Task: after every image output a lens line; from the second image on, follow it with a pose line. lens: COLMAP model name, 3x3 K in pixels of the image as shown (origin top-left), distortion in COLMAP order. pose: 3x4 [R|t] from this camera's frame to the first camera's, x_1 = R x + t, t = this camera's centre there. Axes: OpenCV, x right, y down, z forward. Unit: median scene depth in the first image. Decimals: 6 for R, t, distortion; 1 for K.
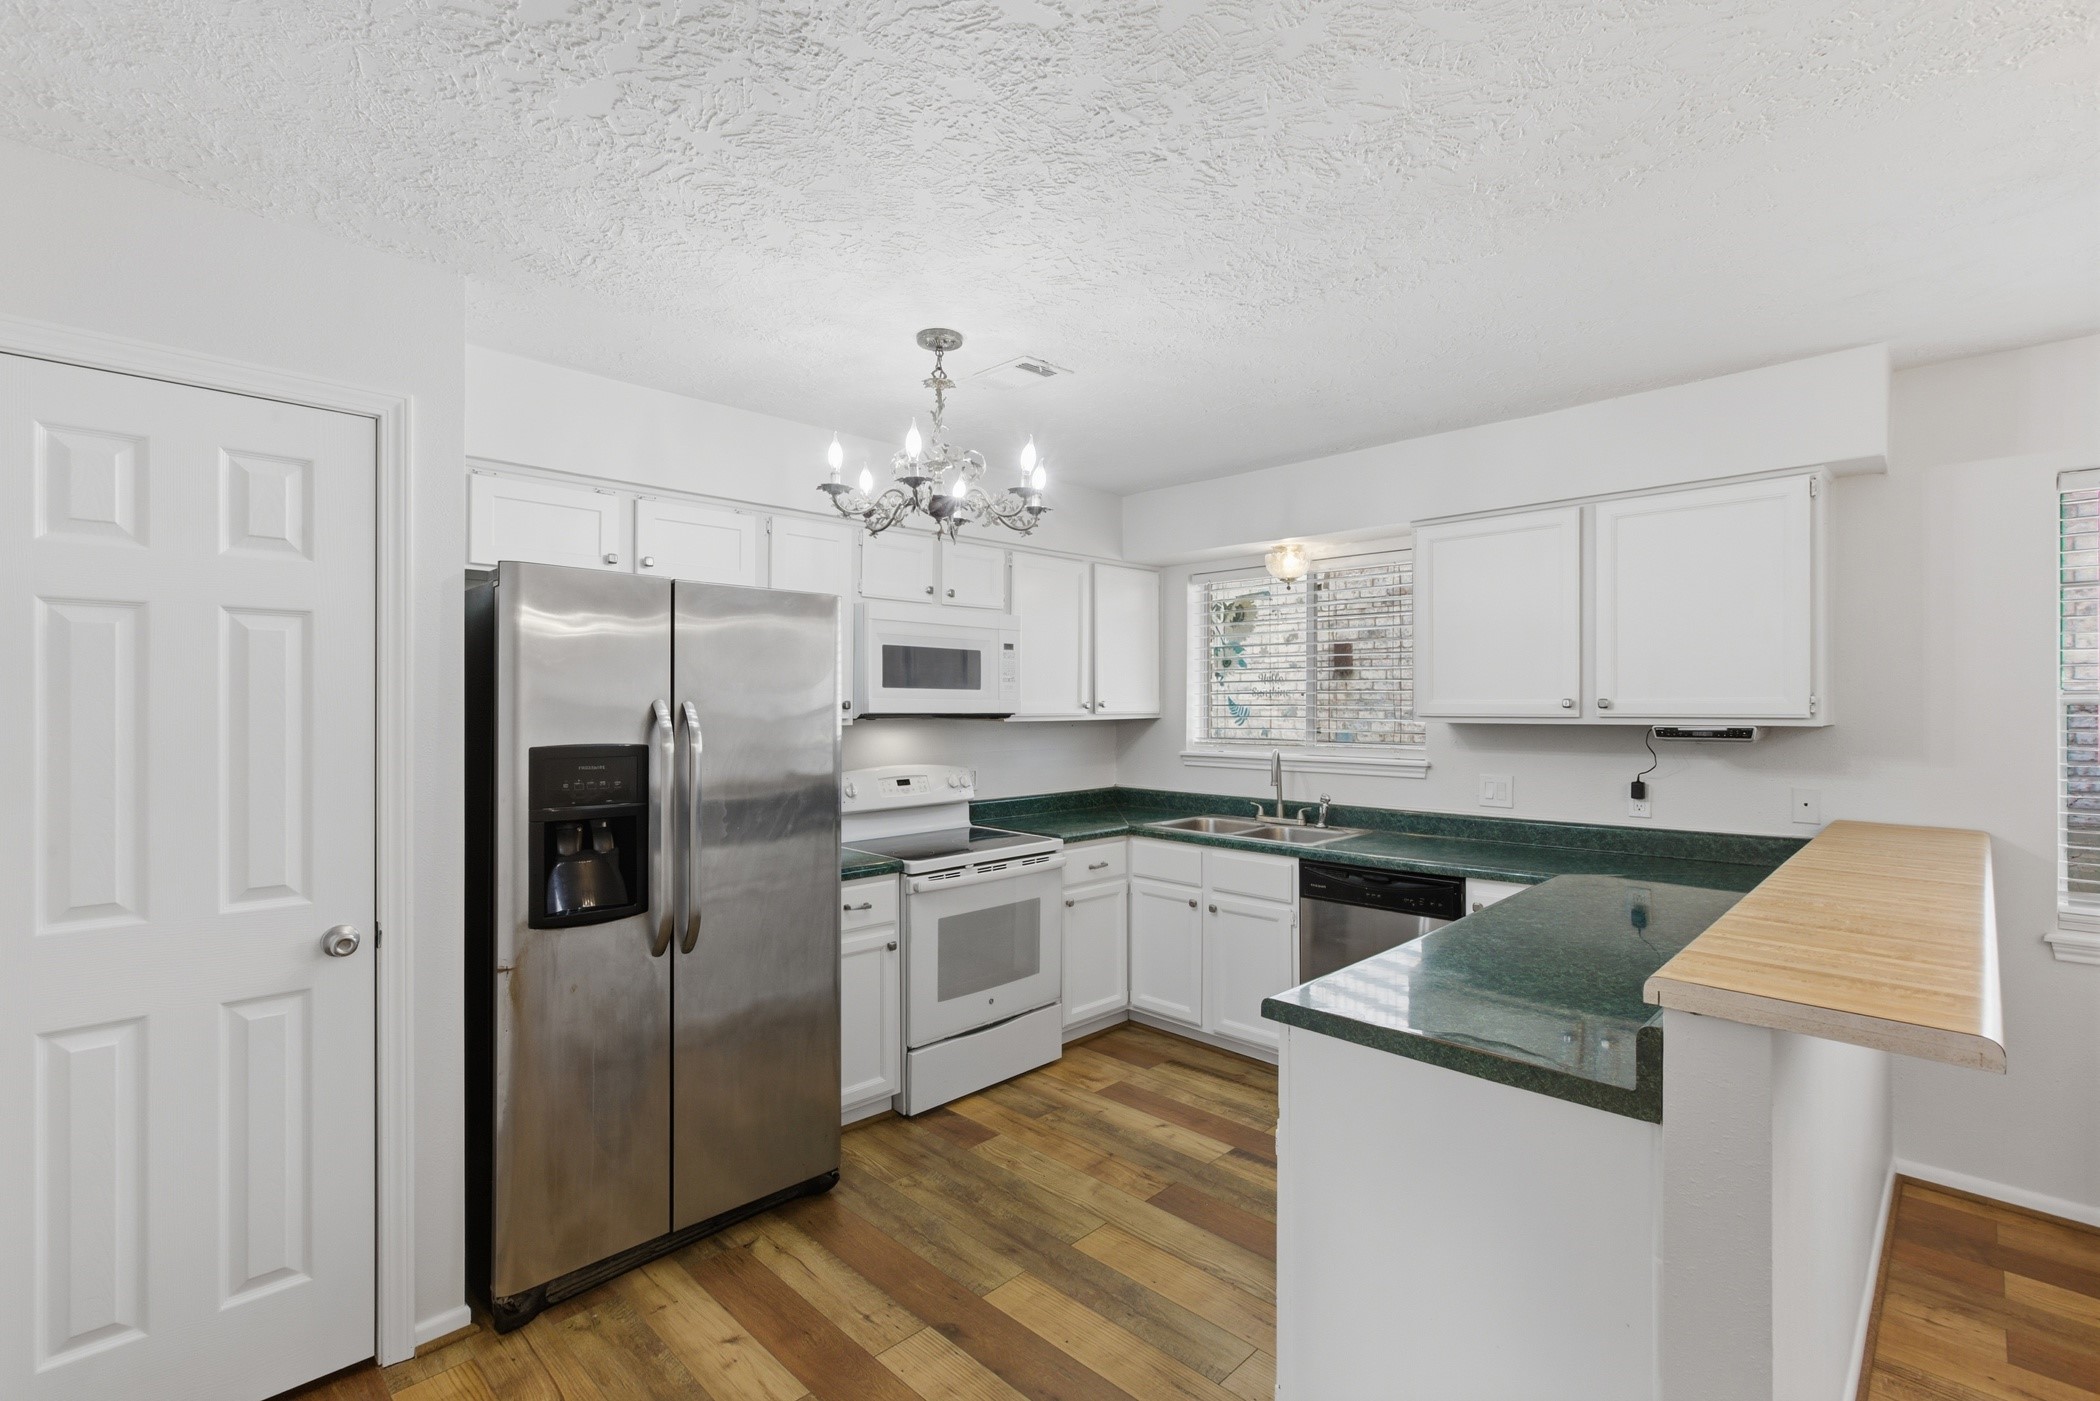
lens RADIAL K [[945.5, 0, 1050.0], [0, 945.5, 700.5], [0, 0, 1]] dist [-0.007424, 0.000724]
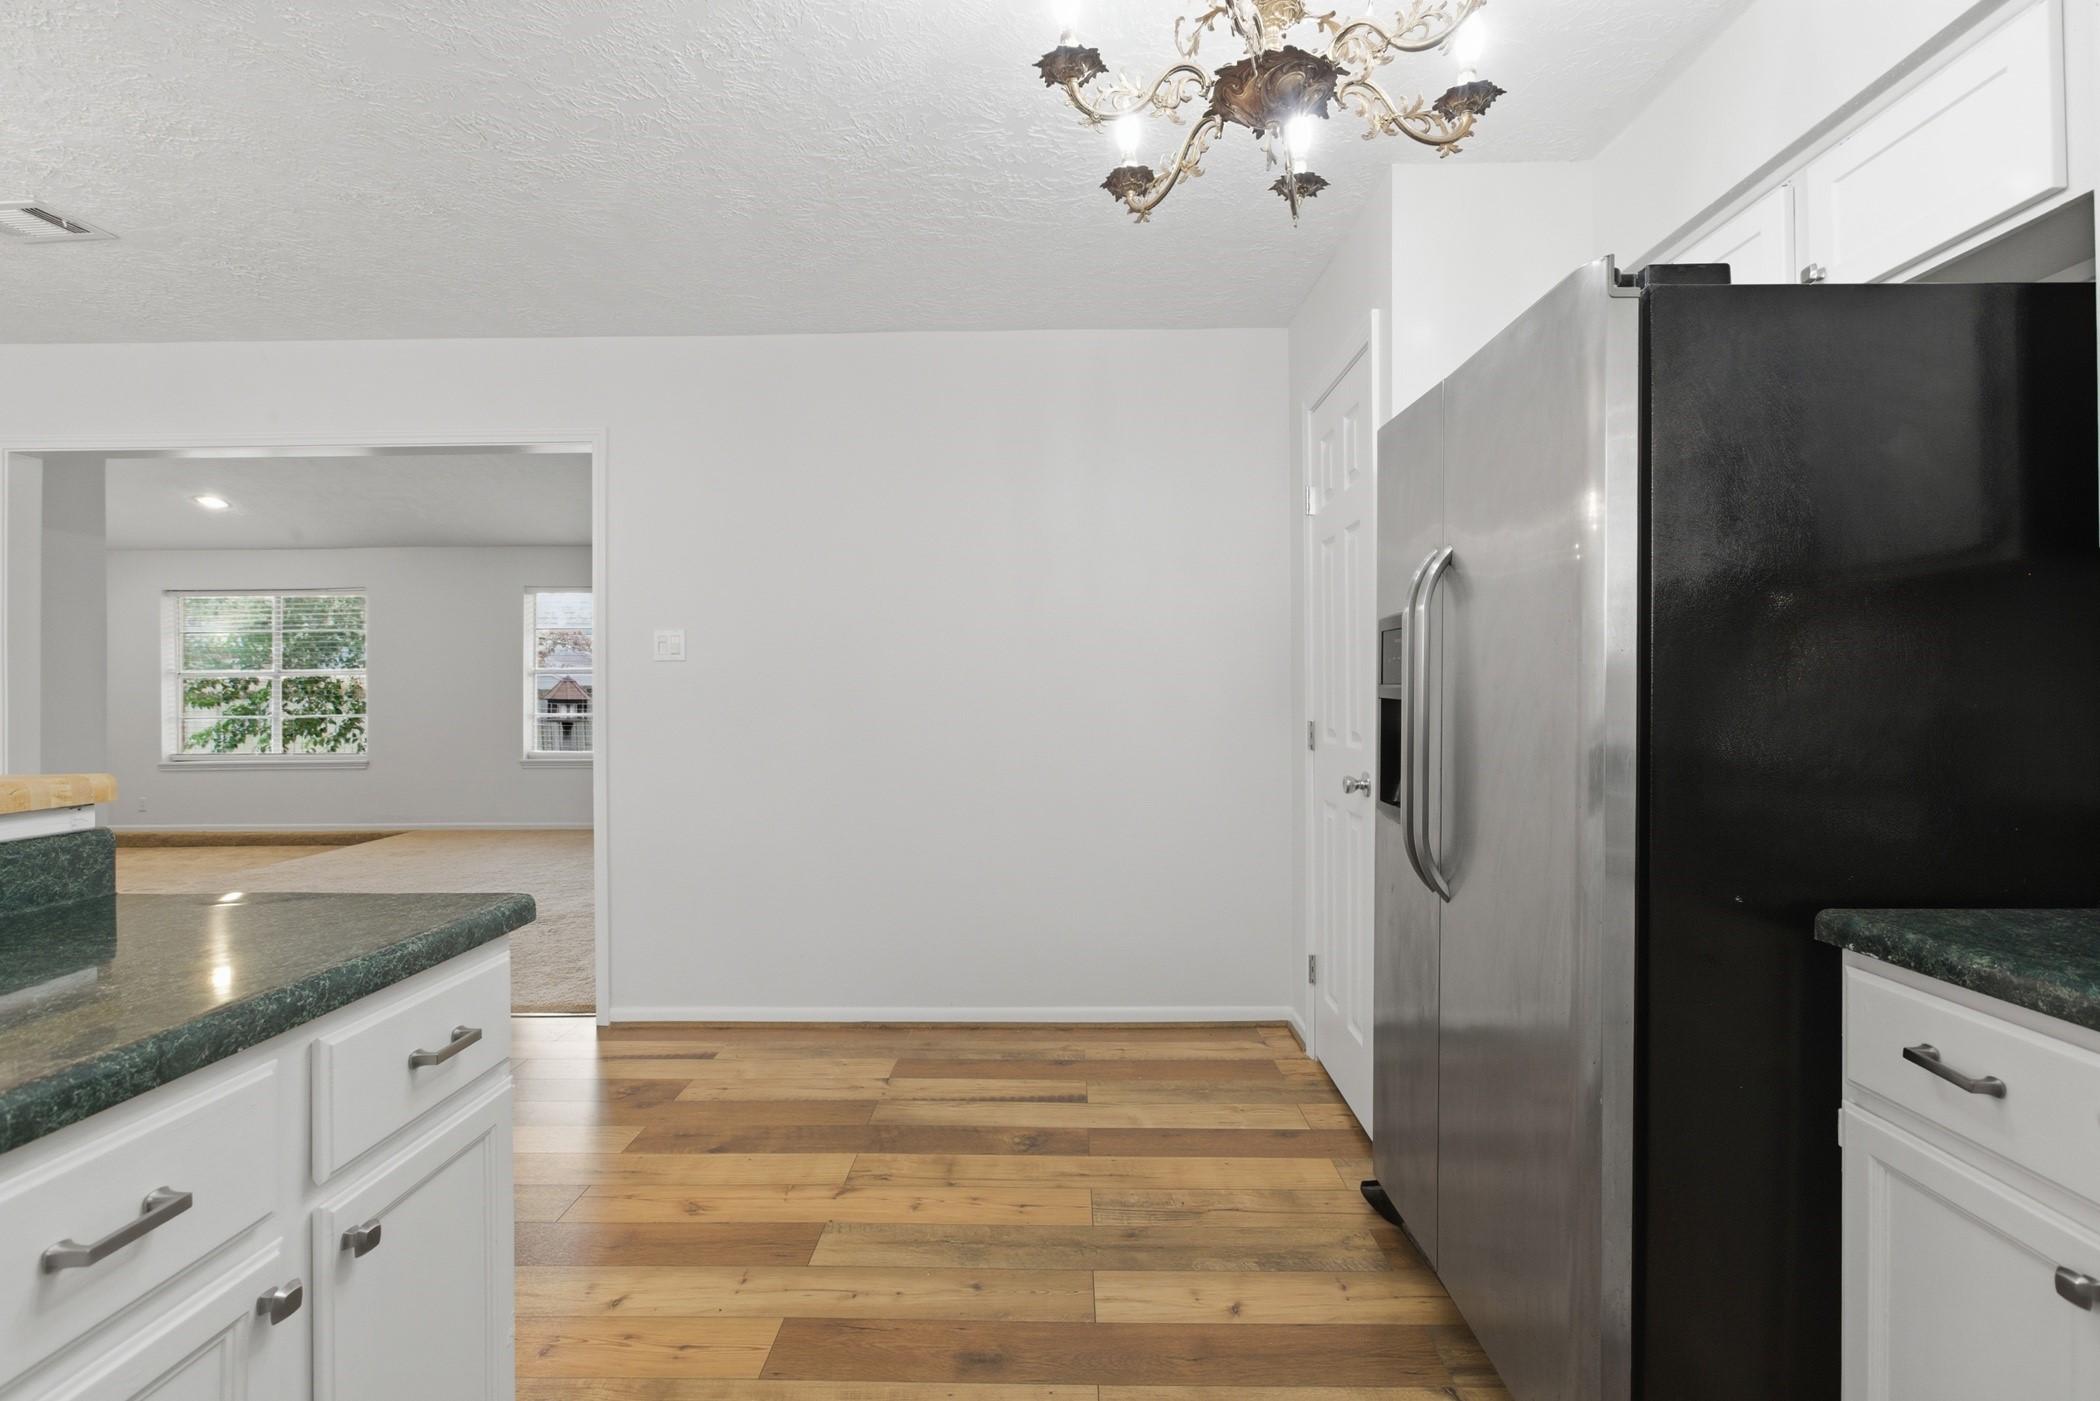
lens RADIAL K [[945.3, 0, 1045.7], [0, 945.3, 694.5], [0, 0, 1]] dist [-0.001387, -0.000046]
pose [[-0.728405, 0.002744, -0.685141, 0.223954], [0.004063, 0.999992, -0.000315, 0.077992], [0.685135, -0.003013, -0.728410, 0.919308]]
